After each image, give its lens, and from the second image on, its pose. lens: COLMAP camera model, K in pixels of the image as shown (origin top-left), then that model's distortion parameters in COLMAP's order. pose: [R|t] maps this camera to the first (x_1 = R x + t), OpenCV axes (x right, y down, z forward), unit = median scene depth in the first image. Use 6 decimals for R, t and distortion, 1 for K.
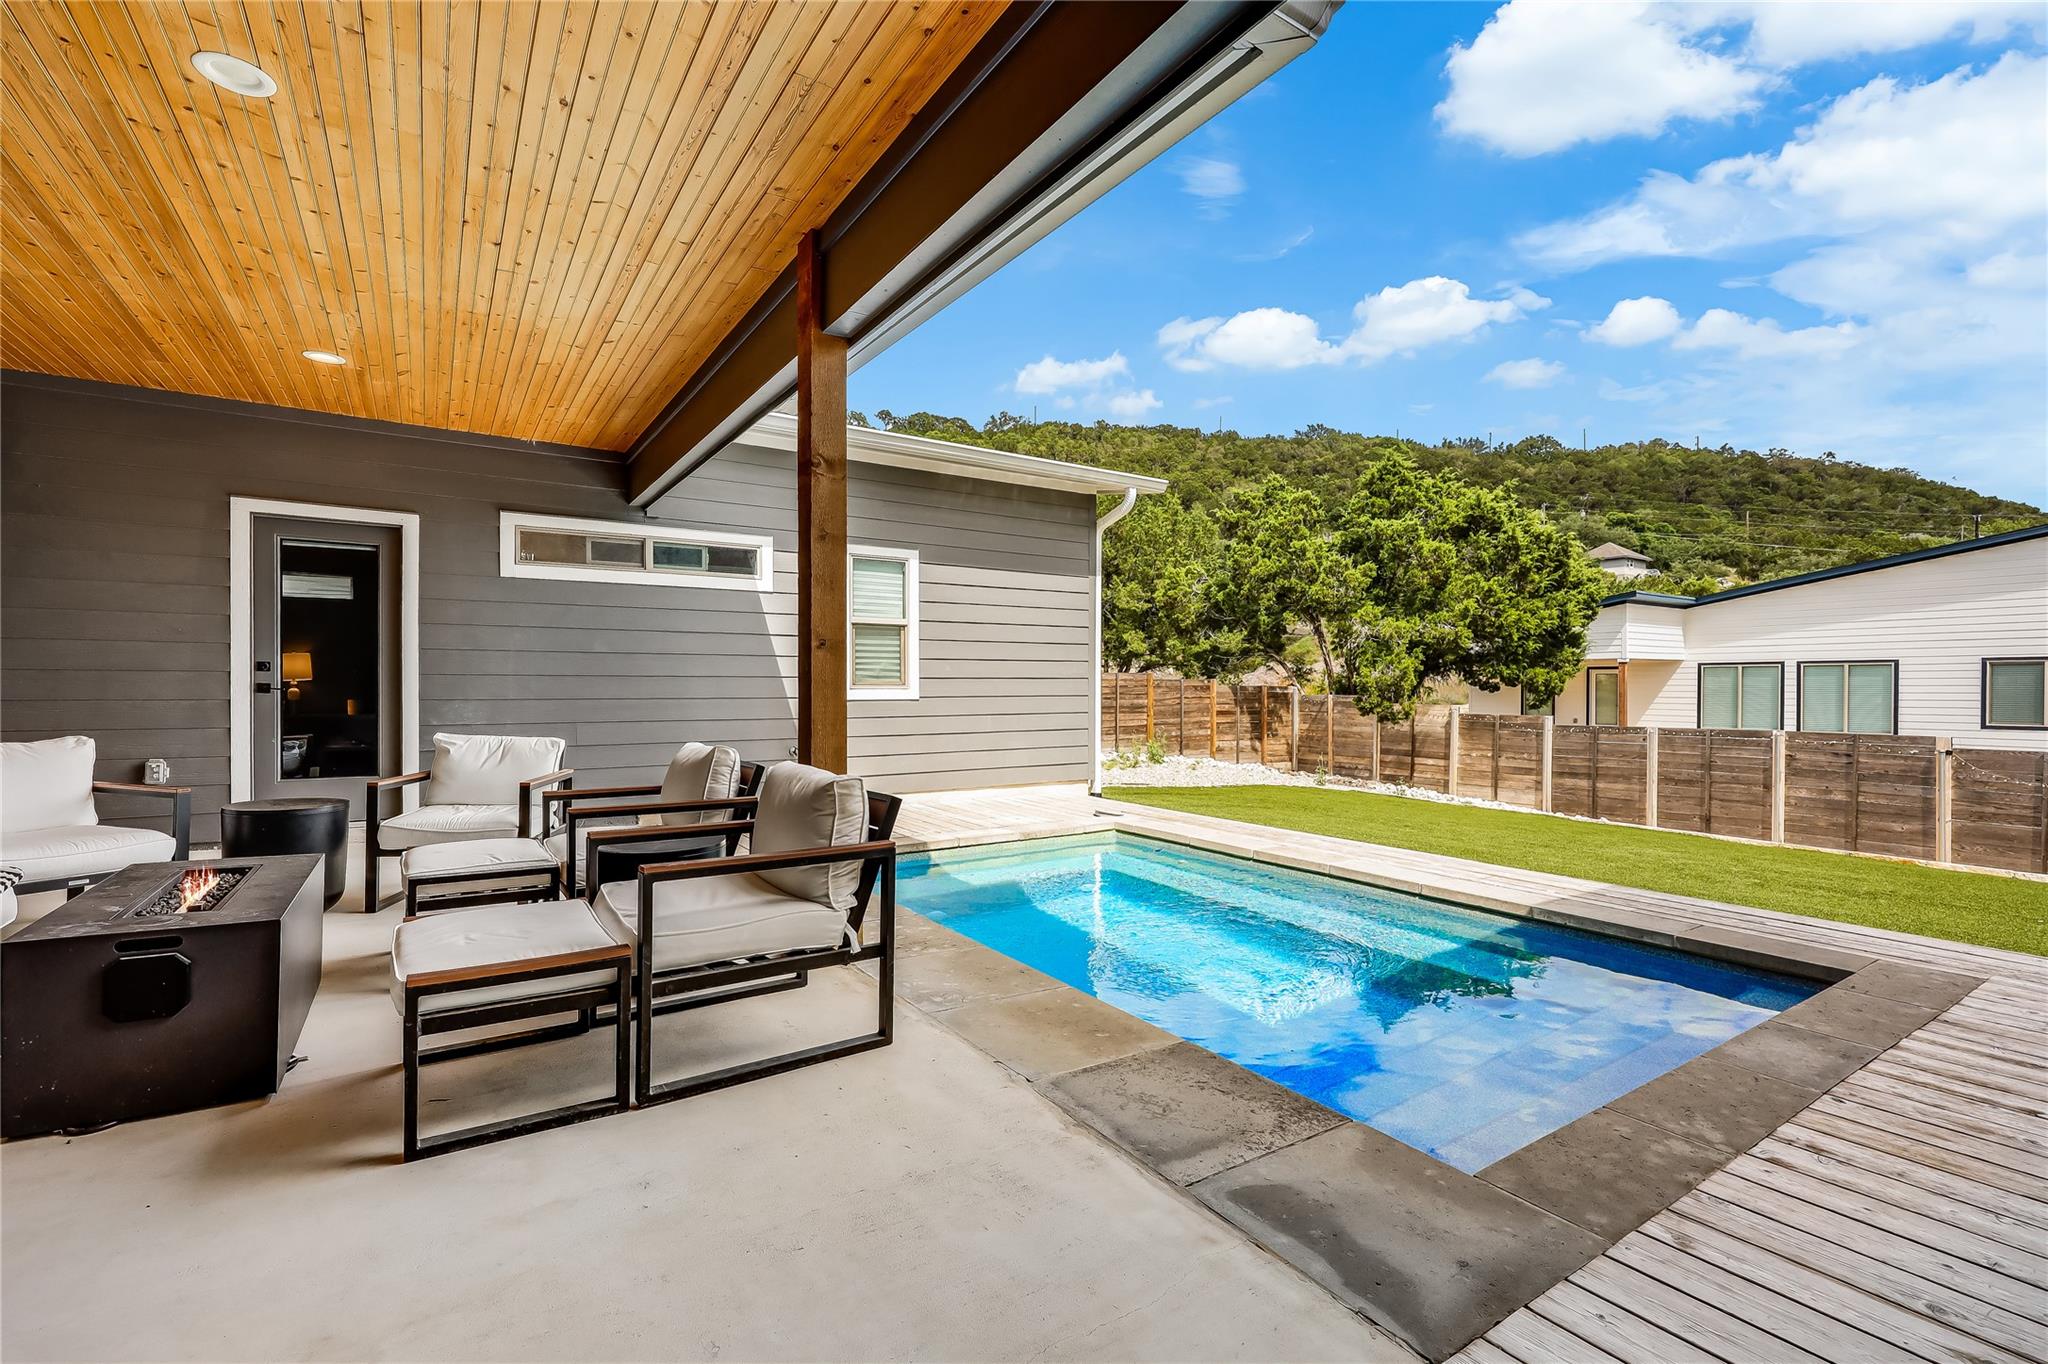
lens RADIAL K [[896.3, 0, 1024.0], [0, 896.3, 682.0], [0, 0, 1]] dist [-0.001723, 0.000007]
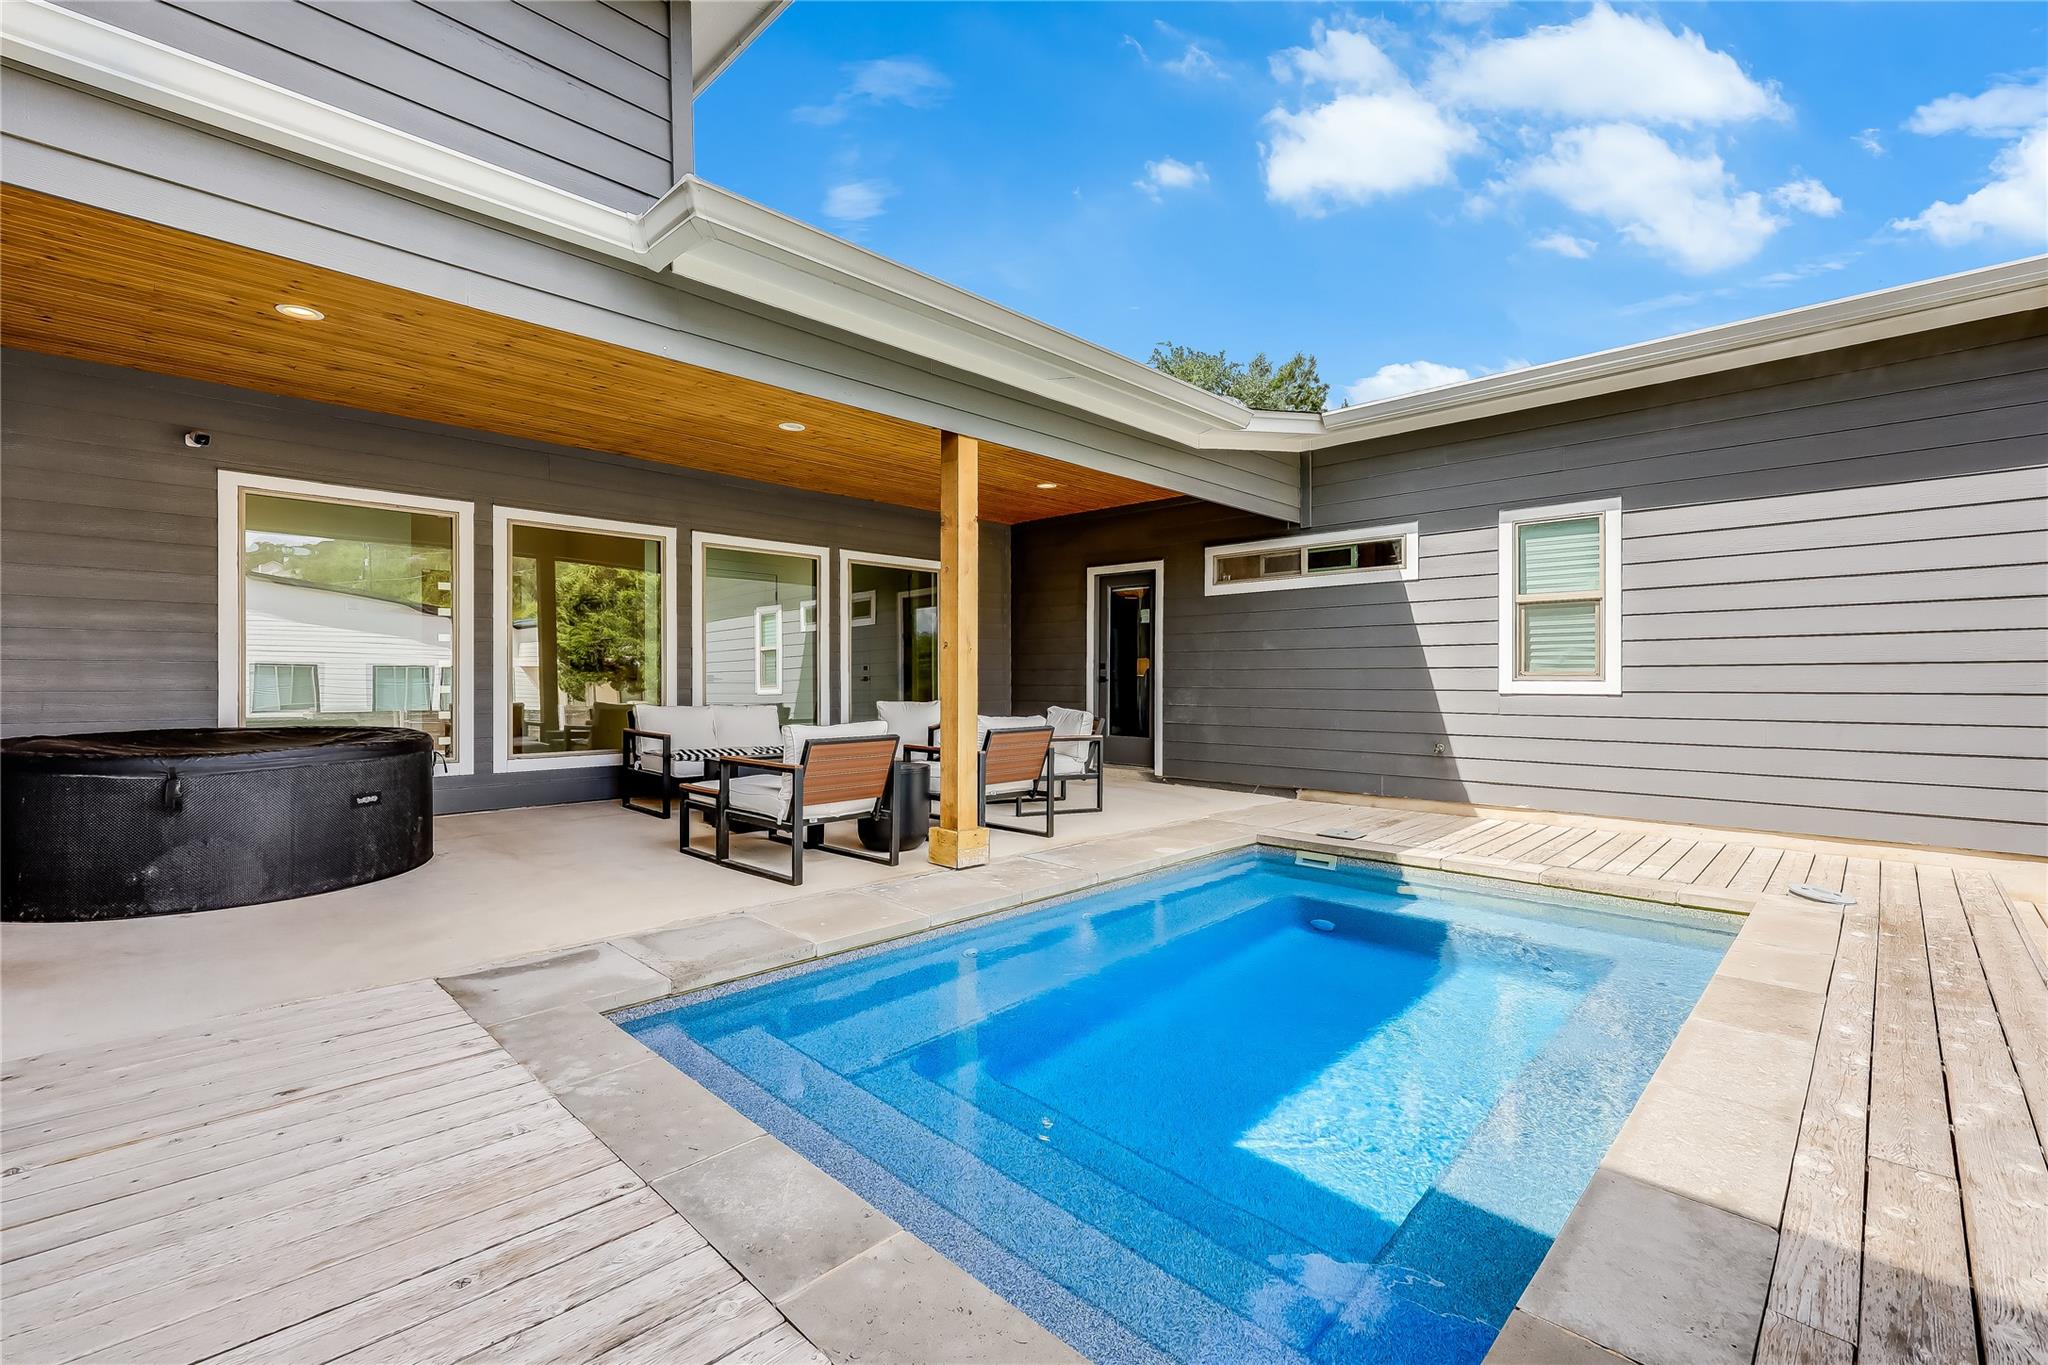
lens RADIAL K [[896.3, 0, 1024.0], [0, 896.3, 682.5], [0, 0, 1]] dist [-0.001723, 0.000007]
pose [[0.211791, 0.001713, -0.977313, 0.670164], [0.005183, 0.999982, 0.002876, 0.006425], [0.977301, -0.005674, 0.211779, 0.447364]]
